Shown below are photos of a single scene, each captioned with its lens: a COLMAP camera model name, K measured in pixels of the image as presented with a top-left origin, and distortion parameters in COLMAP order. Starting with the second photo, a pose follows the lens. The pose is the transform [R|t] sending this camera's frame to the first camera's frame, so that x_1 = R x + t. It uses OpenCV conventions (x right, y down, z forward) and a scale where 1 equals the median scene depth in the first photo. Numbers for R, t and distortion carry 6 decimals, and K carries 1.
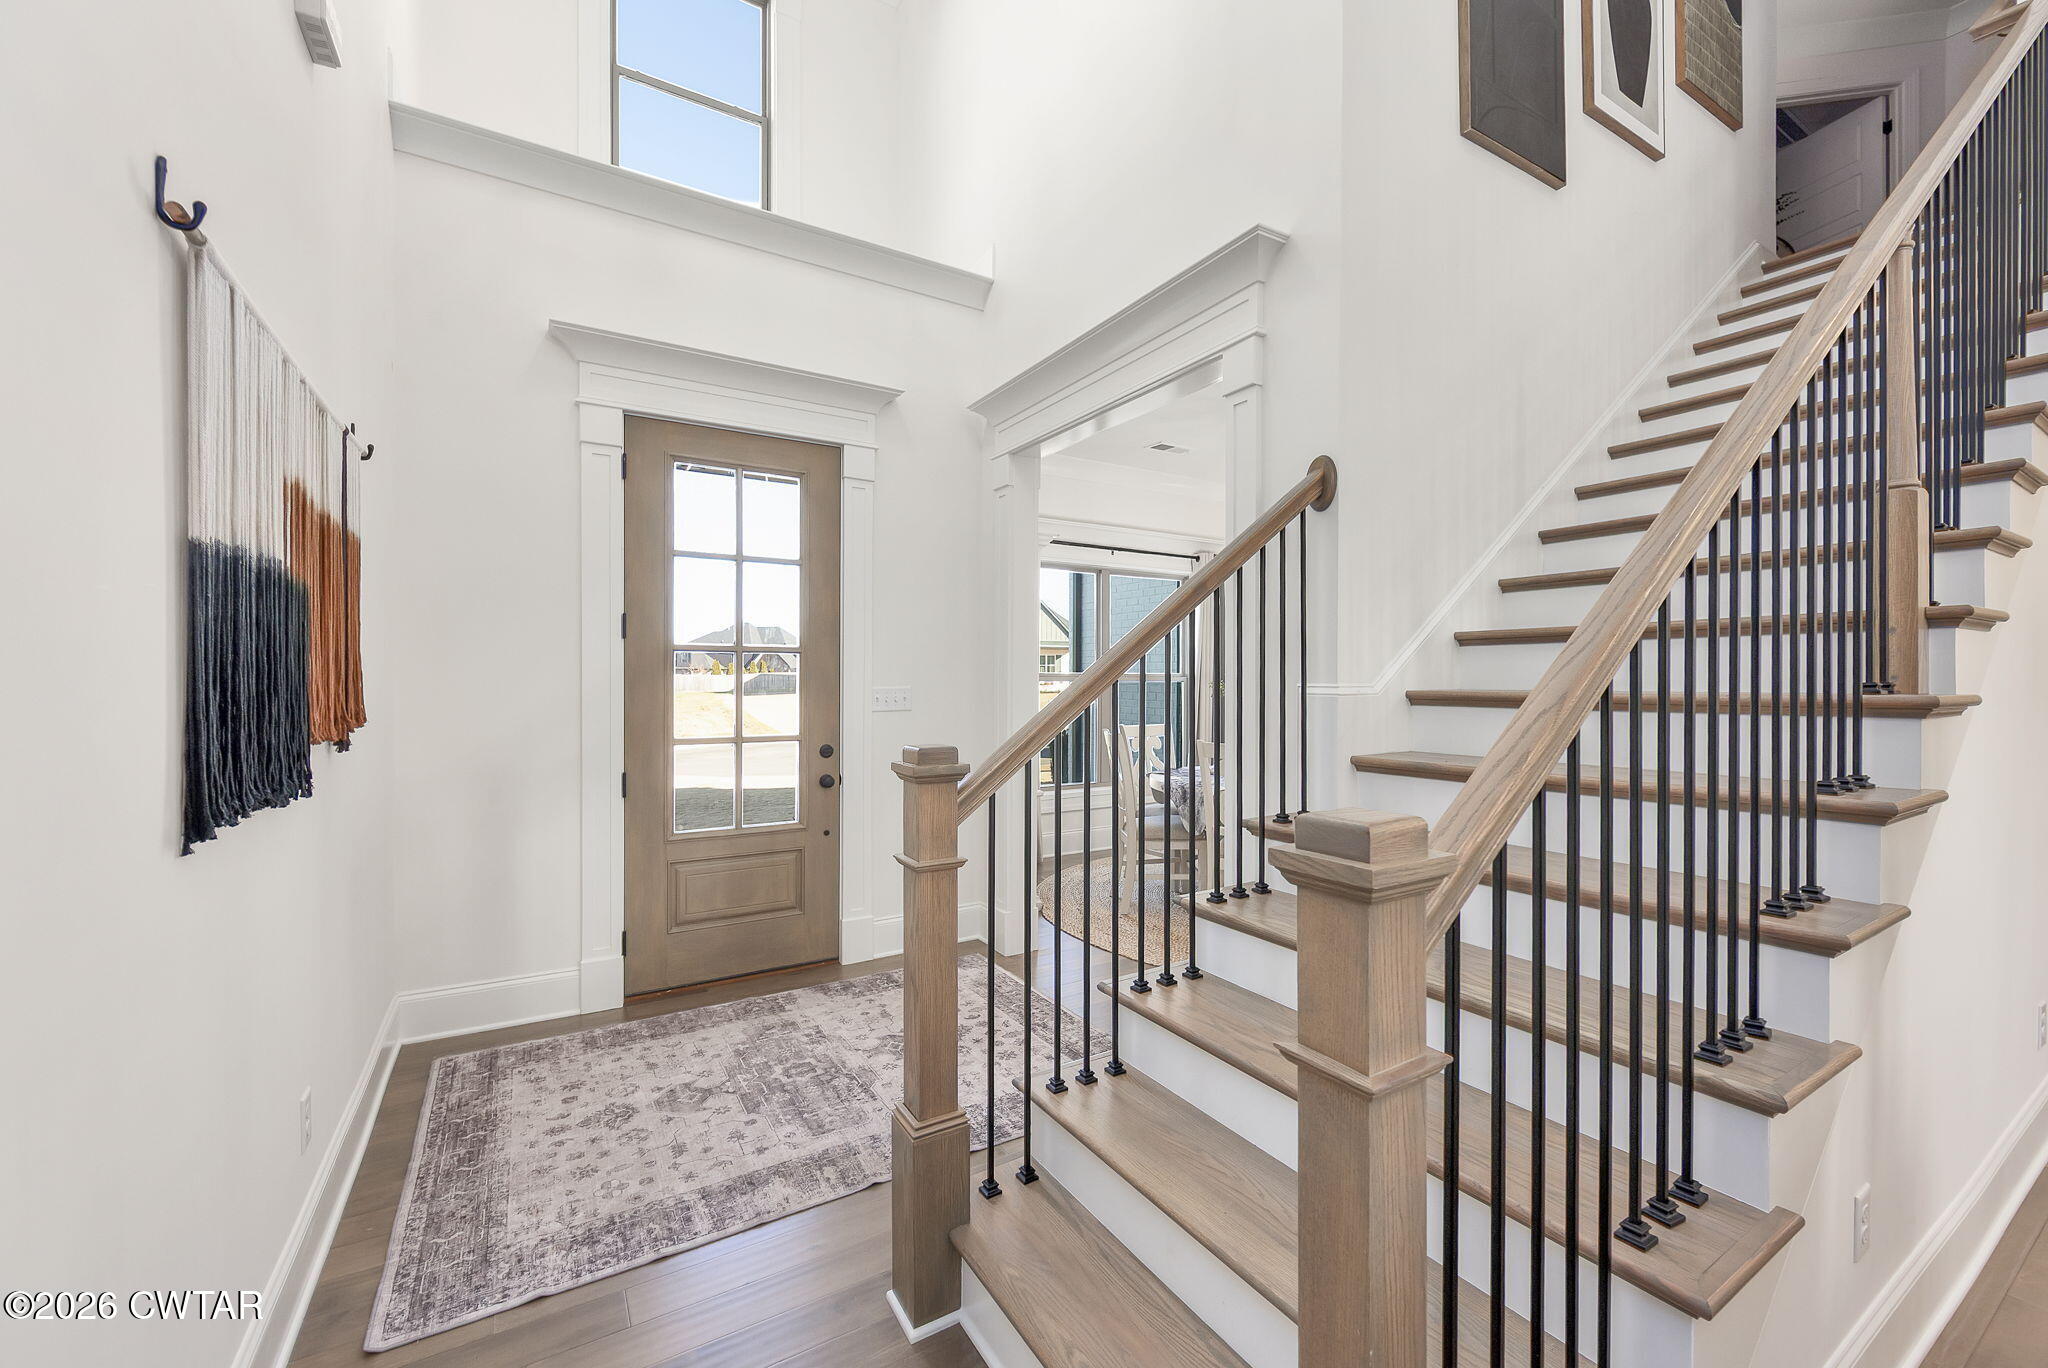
lens RADIAL K [[821.4, 0, 1038.1], [0, 821.4, 681.9], [0, 0, 1]] dist [-0.000083, -0.000523]
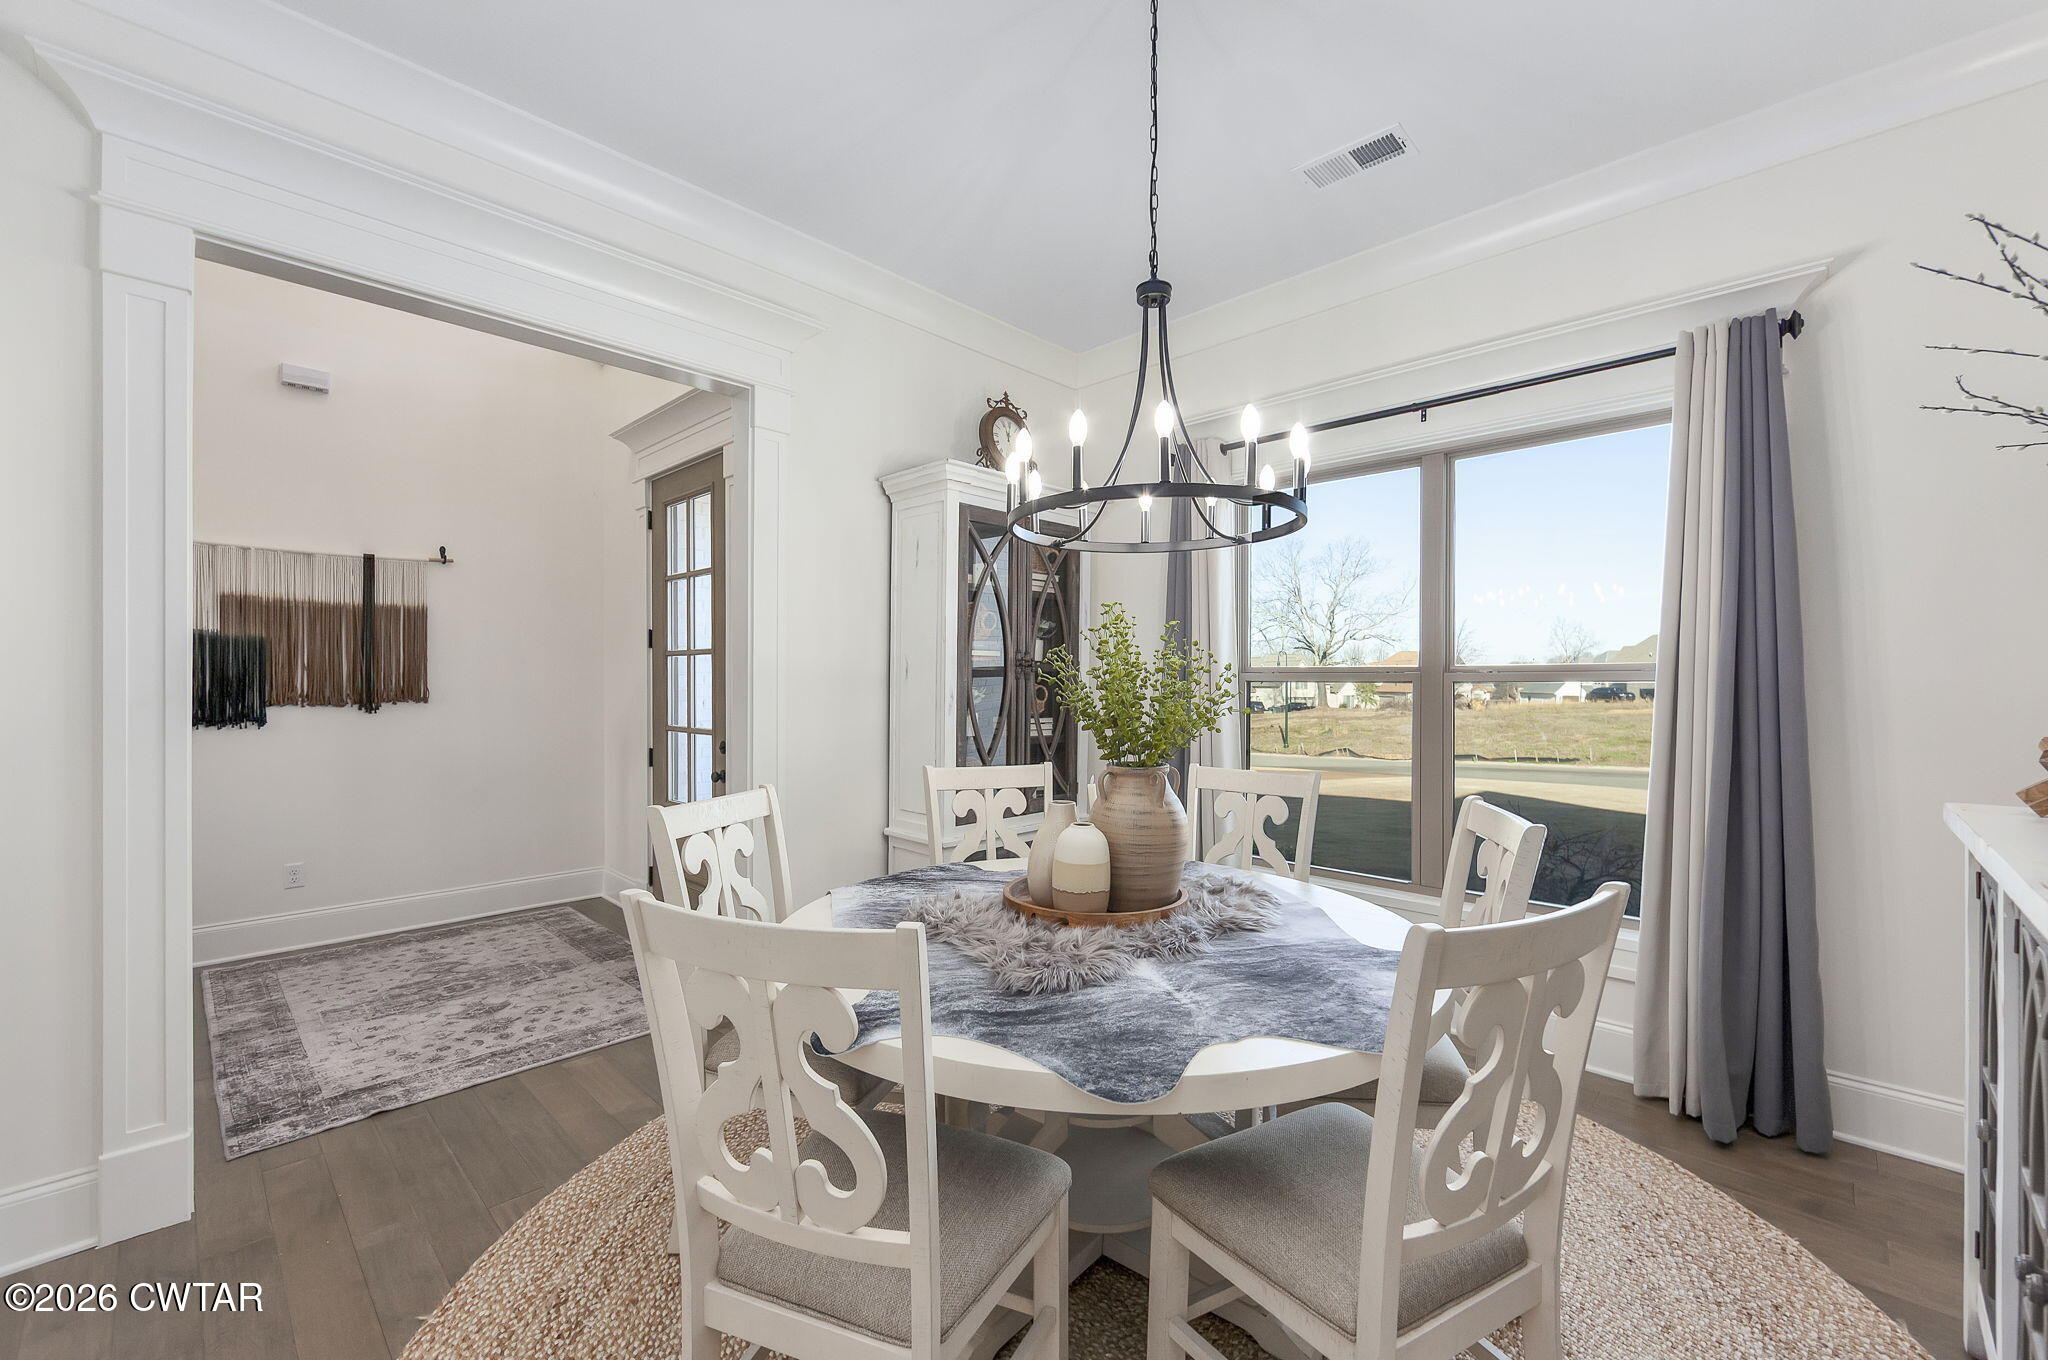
lens RADIAL K [[821.4, 0, 1028.3], [0, 821.4, 681.5], [0, 0, 1]] dist [-0.000083, -0.000523]
pose [[0.265039, 0.001365, -0.964237, 1.234042], [-0.003448, 0.999994, 0.000468, 0.001469], [0.964232, 0.003201, 0.265042, 1.619102]]
